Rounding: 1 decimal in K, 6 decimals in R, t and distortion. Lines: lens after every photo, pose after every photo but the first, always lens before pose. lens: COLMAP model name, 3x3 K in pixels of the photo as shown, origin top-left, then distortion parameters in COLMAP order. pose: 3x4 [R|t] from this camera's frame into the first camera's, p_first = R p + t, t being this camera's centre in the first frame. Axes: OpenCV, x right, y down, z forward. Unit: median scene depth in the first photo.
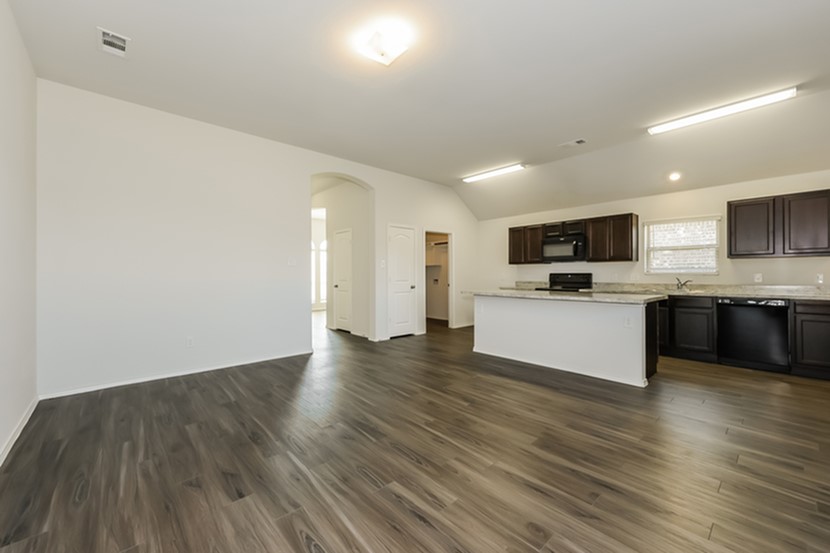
lens RADIAL K [[333.4, 0, 413.9], [0, 333.4, 276.9], [0, 0, 1]] dist [0.001661, 0.000633]
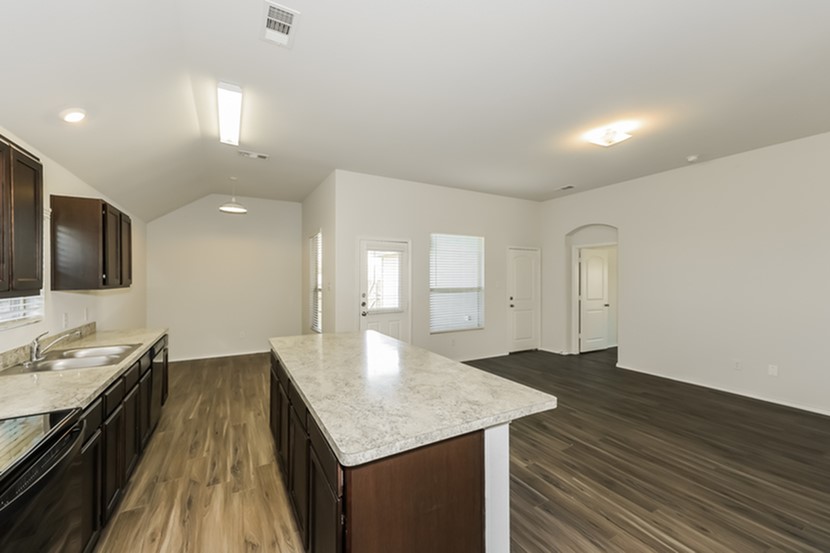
lens RADIAL K [[333.4, 0, 413.9], [0, 333.4, 276.9], [0, 0, 1]] dist [0.001661, 0.000633]
pose [[-0.974059, 0.003324, 0.226268, 0.319846], [0.004690, 0.999974, 0.005498, -0.115423], [-0.226244, 0.006417, -0.974050, 2.121663]]
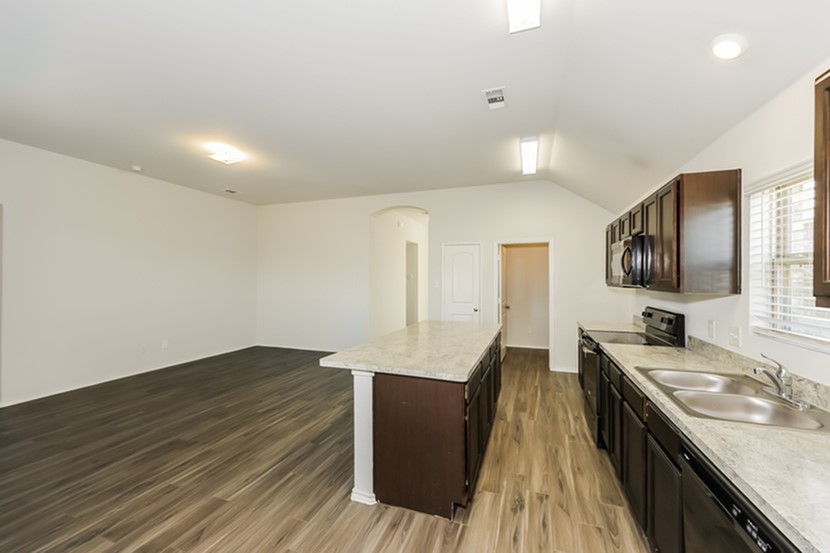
lens RADIAL K [[336.2, 0, 415.0], [0, 336.2, 276.5], [0, 0, 1]] dist [-0.009311, -0.000024]
pose [[0.474898, -0.000473, -0.880041, 1.455153], [-0.009693, 0.999936, -0.005768, -0.106238], [0.879987, 0.011270, 0.474863, 0.884804]]
